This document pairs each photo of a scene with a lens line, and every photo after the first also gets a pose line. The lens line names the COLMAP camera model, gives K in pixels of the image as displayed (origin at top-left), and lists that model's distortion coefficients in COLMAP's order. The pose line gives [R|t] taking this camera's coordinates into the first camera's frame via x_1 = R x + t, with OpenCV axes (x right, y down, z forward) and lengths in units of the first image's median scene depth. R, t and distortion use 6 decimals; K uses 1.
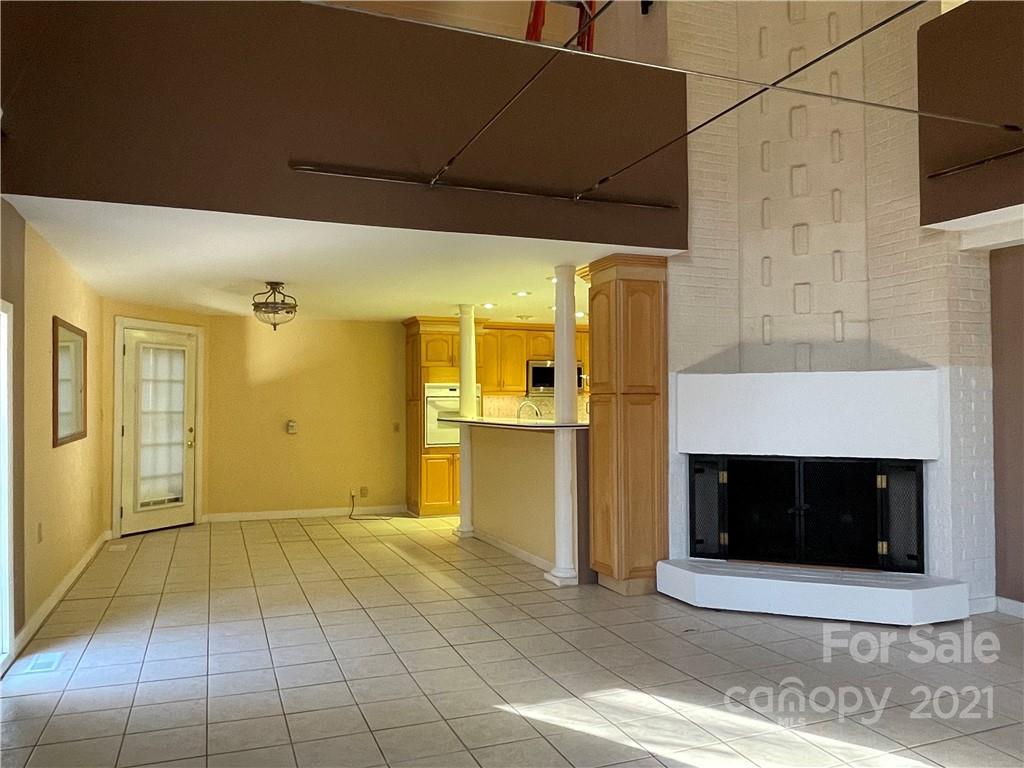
lens RADIAL K [[769.0, 0, 514.7], [0, 769.0, 385.1], [0, 0, 1]] dist [0.006422, -0.006771]
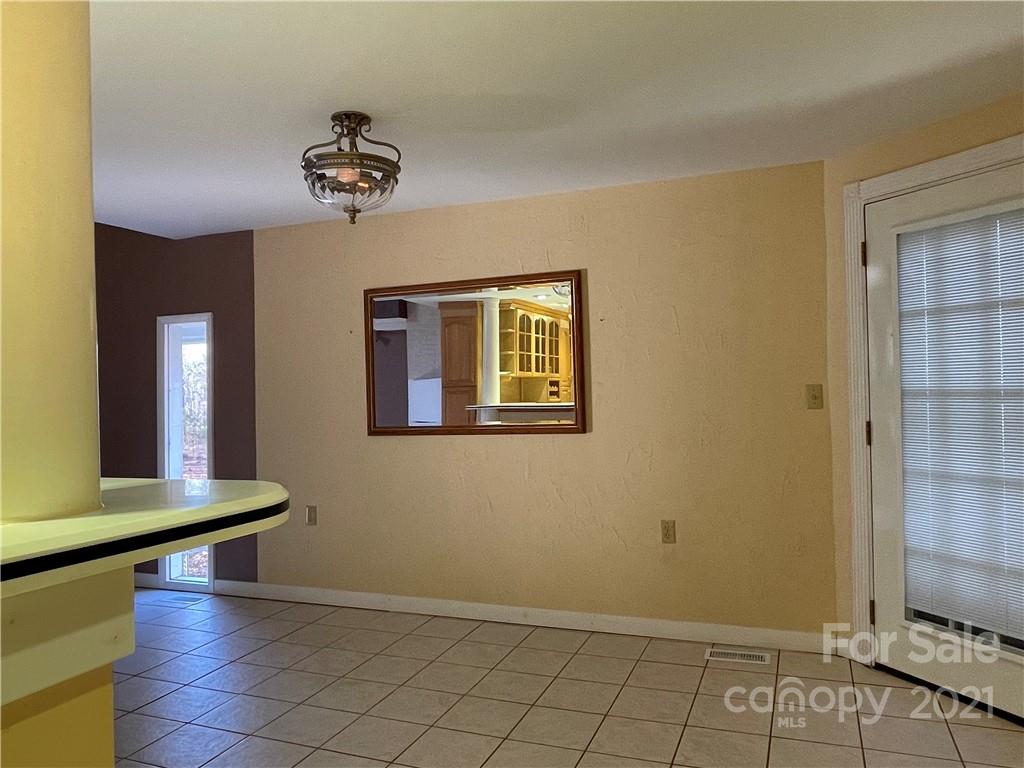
lens RADIAL K [[769.0, 0, 510.7], [0, 769.0, 389.3], [0, 0, 1]] dist [0.006422, -0.006771]
pose [[-0.684954, 0.014537, -0.728441, -0.034787], [0.039336, 0.999081, -0.017050, 0.030886], [0.727524, -0.040333, -0.684896, 1.073154]]
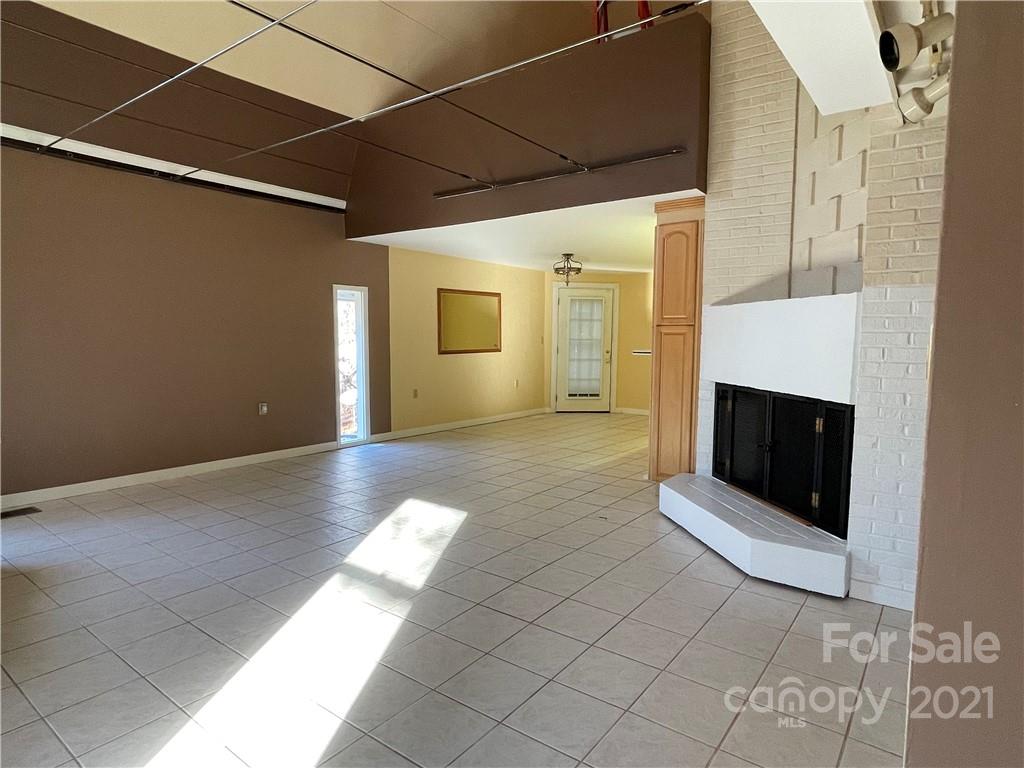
lens RADIAL K [[599.4, 0, 509.7], [0, 599.4, 389.0], [0, 0, 1]] dist [0.001145, -0.000217]
pose [[0.517783, 0.084220, -0.851357, 0.518601], [0.008239, 0.994606, 0.103402, 0.007091], [0.855472, -0.060554, 0.514296, 0.214649]]
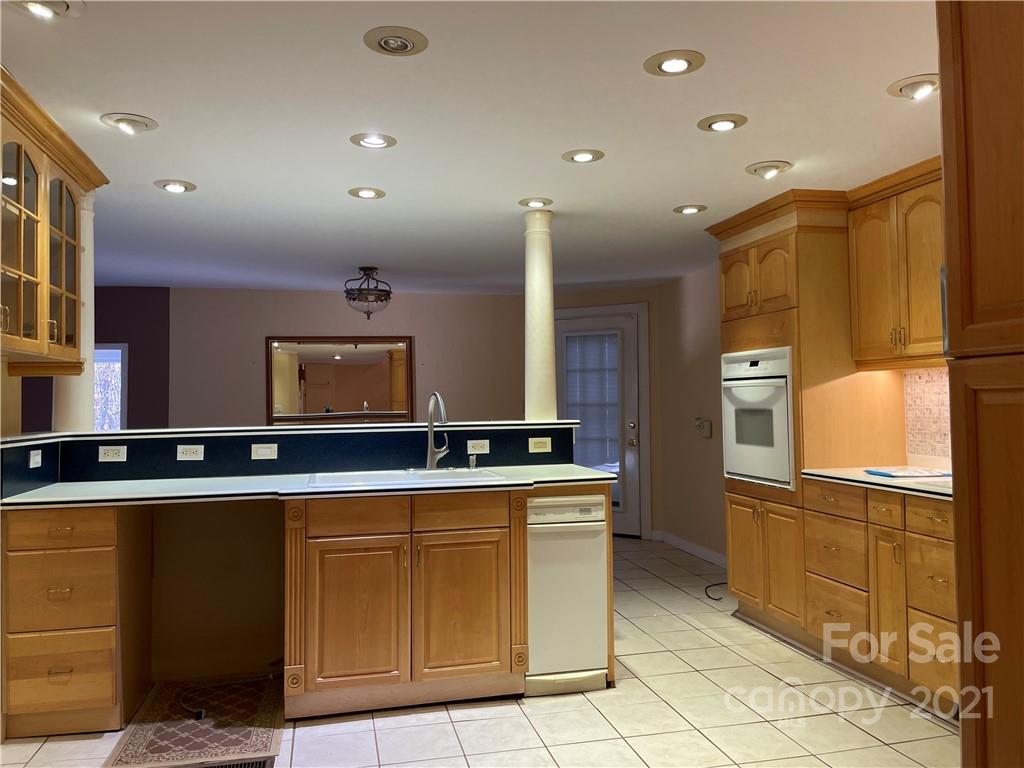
lens RADIAL K [[764.2, 0, 506.0], [0, 764.2, 375.8], [0, 0, 1]] dist [0.002429, -0.000085]
pose [[-0.144469, -0.026376, -0.989158, 0.448037], [0.033178, 0.998953, -0.031483, 0.025857], [0.988953, -0.037366, -0.143443, 1.008442]]
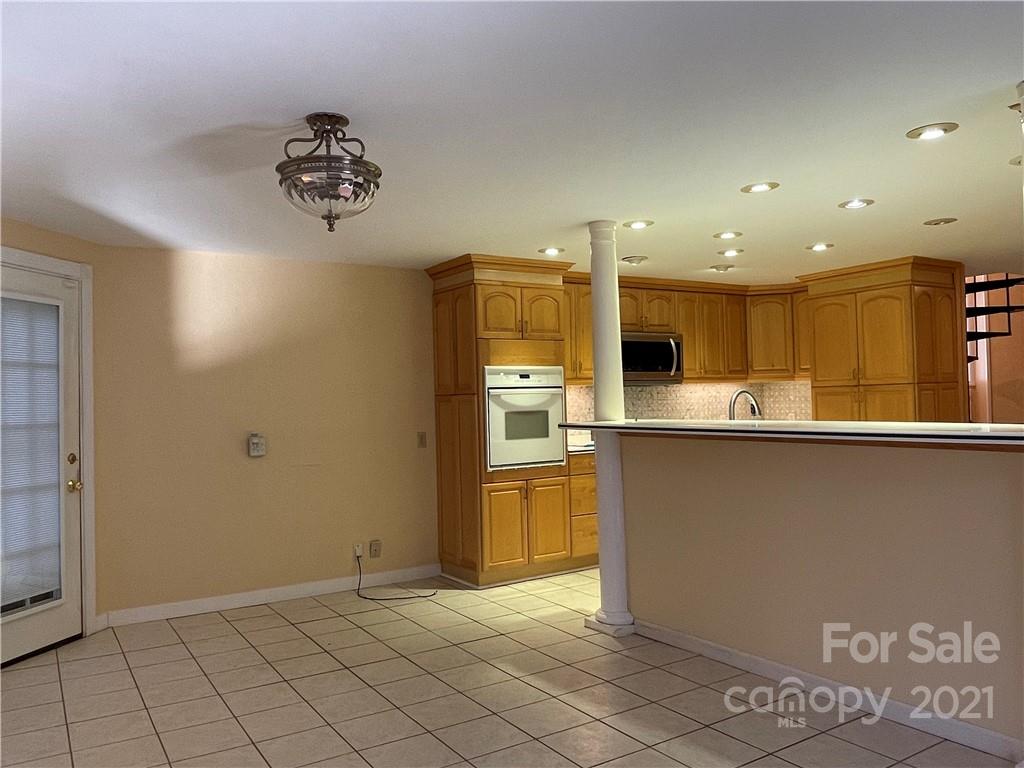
lens RADIAL K [[769.0, 0, 508.4], [0, 769.0, 383.5], [0, 0, 1]] dist [0.006422, -0.006771]
pose [[0.981435, -0.019523, 0.190798, -0.232646], [0.020099, 0.999797, -0.001086, 0.013640], [-0.190738, 0.004901, 0.981629, 0.435033]]
